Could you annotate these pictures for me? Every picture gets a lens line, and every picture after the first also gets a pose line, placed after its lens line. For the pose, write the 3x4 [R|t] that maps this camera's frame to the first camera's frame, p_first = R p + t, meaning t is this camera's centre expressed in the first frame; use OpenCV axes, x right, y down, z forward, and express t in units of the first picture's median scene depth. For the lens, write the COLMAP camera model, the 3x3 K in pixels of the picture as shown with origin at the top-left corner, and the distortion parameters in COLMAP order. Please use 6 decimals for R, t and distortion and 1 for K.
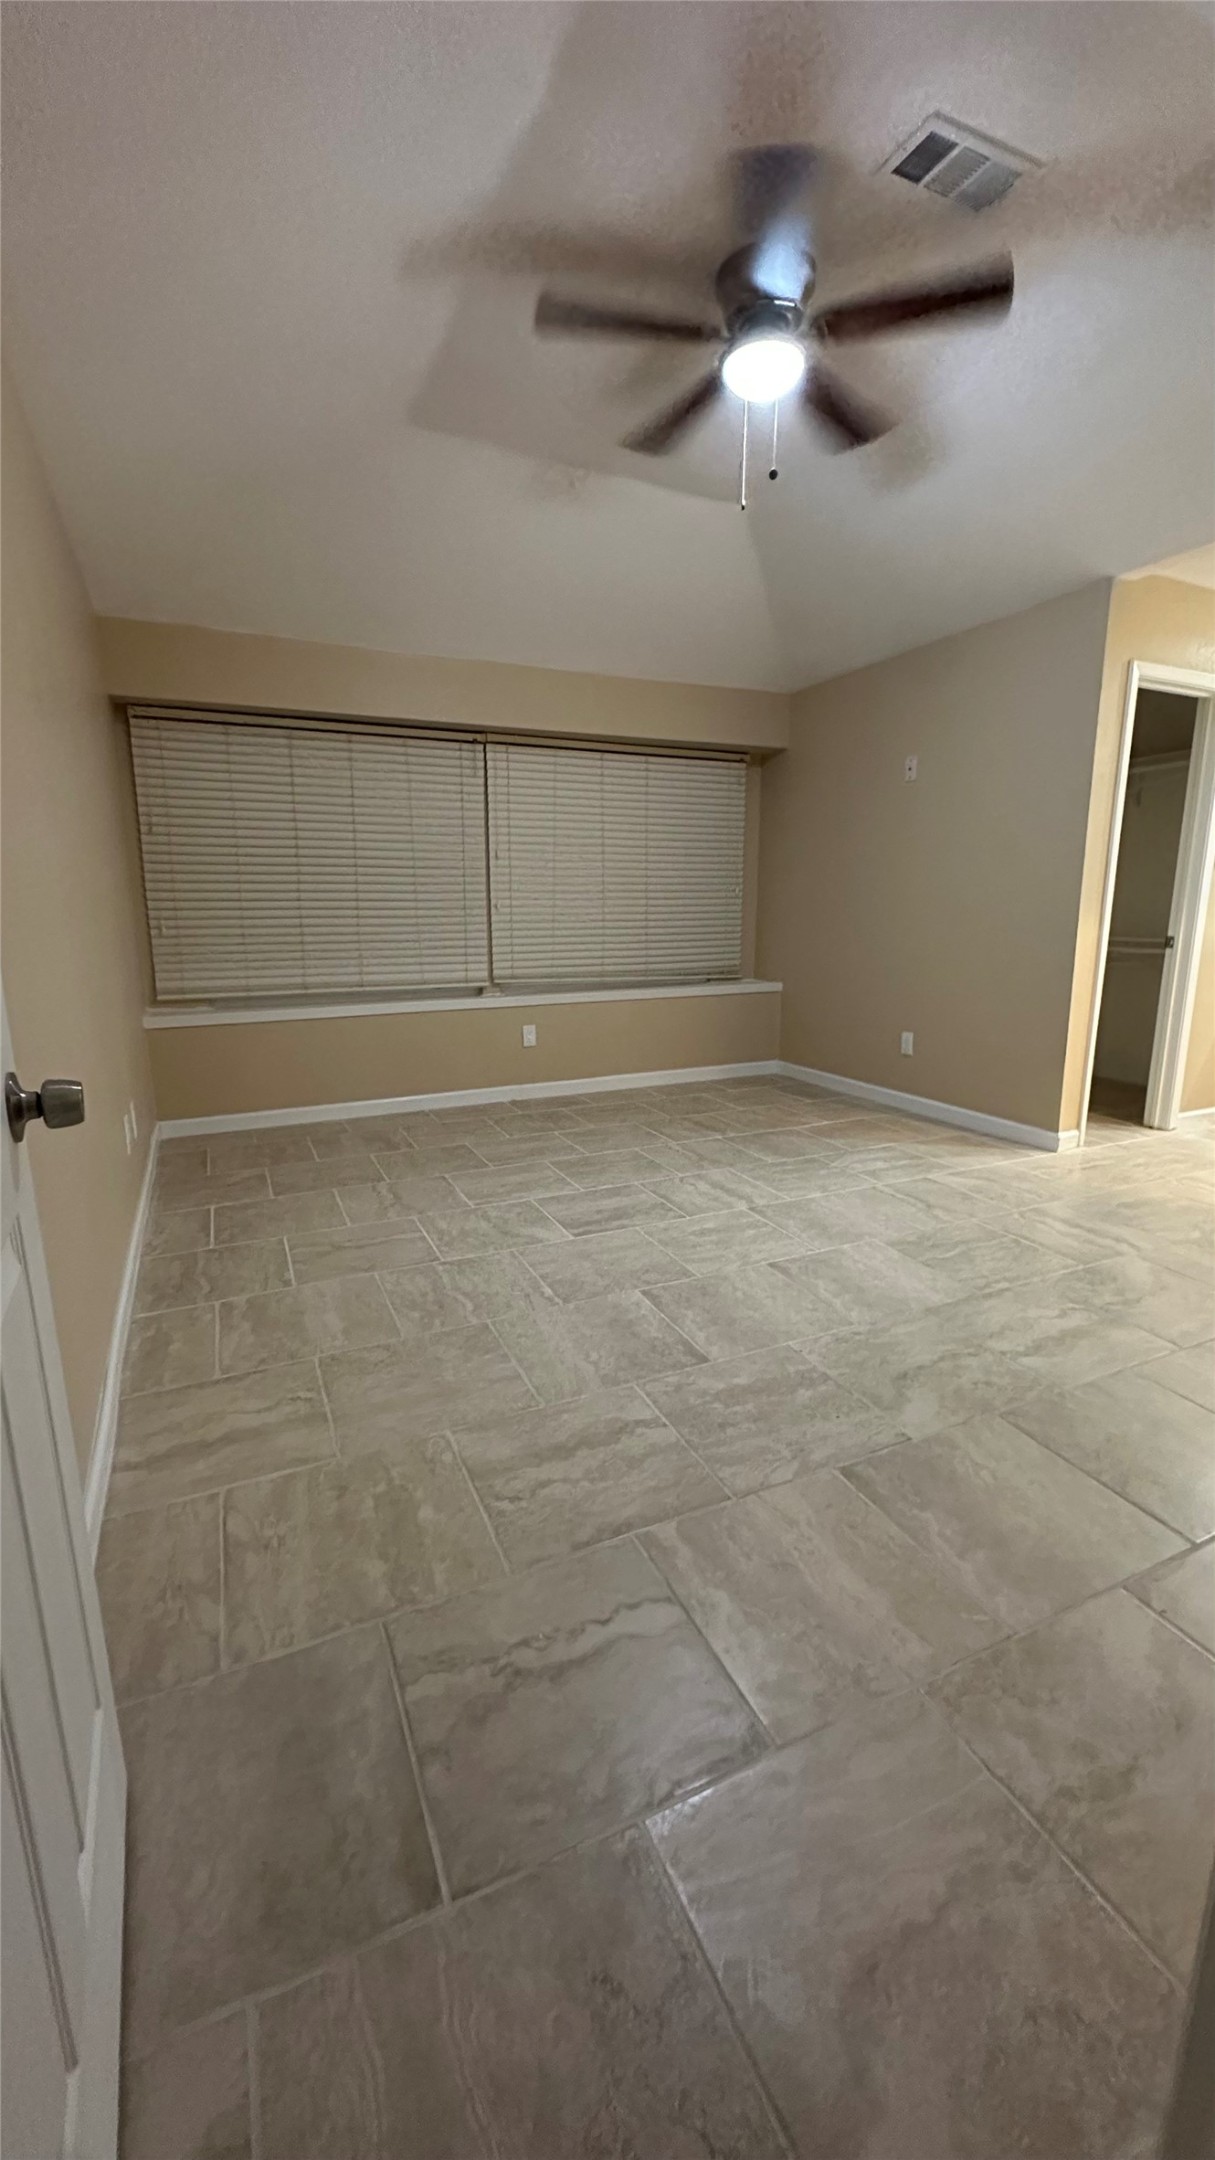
lens RADIAL K [[862.3, 0, 602.3], [0, 862.3, 1080.7], [0, 0, 1]] dist [-0.002000, 0.000303]
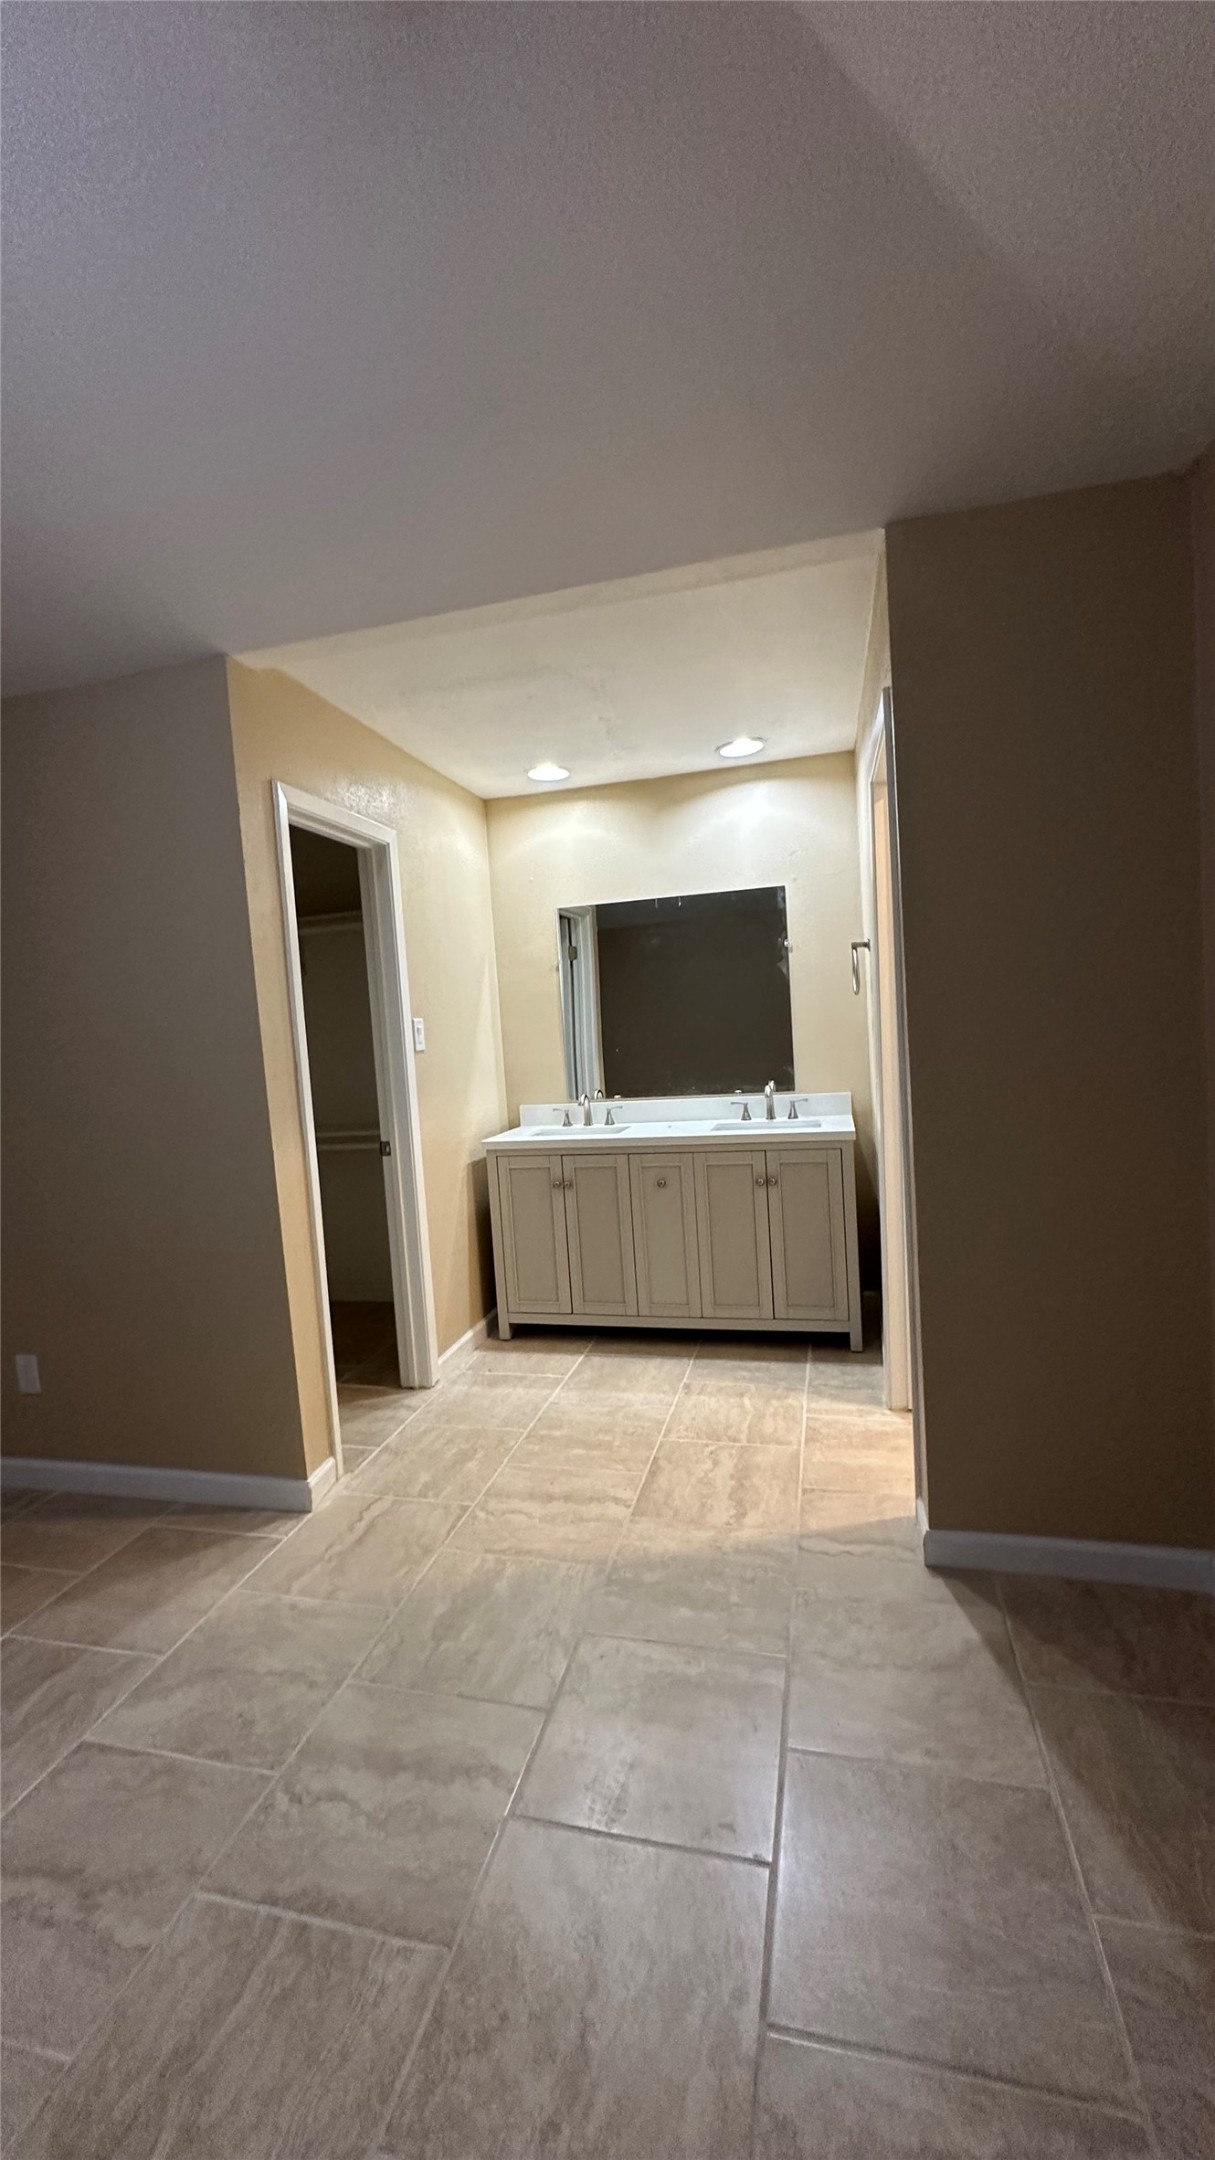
lens RADIAL K [[862.3, 0, 613.4], [0, 862.3, 1079.2], [0, 0, 1]] dist [-0.002000, 0.000303]
pose [[0.622241, -0.087716, 0.777896, 0.203277], [0.217167, 0.974042, -0.063879, -0.137038], [-0.752100, 0.208682, 0.625138, 0.375738]]
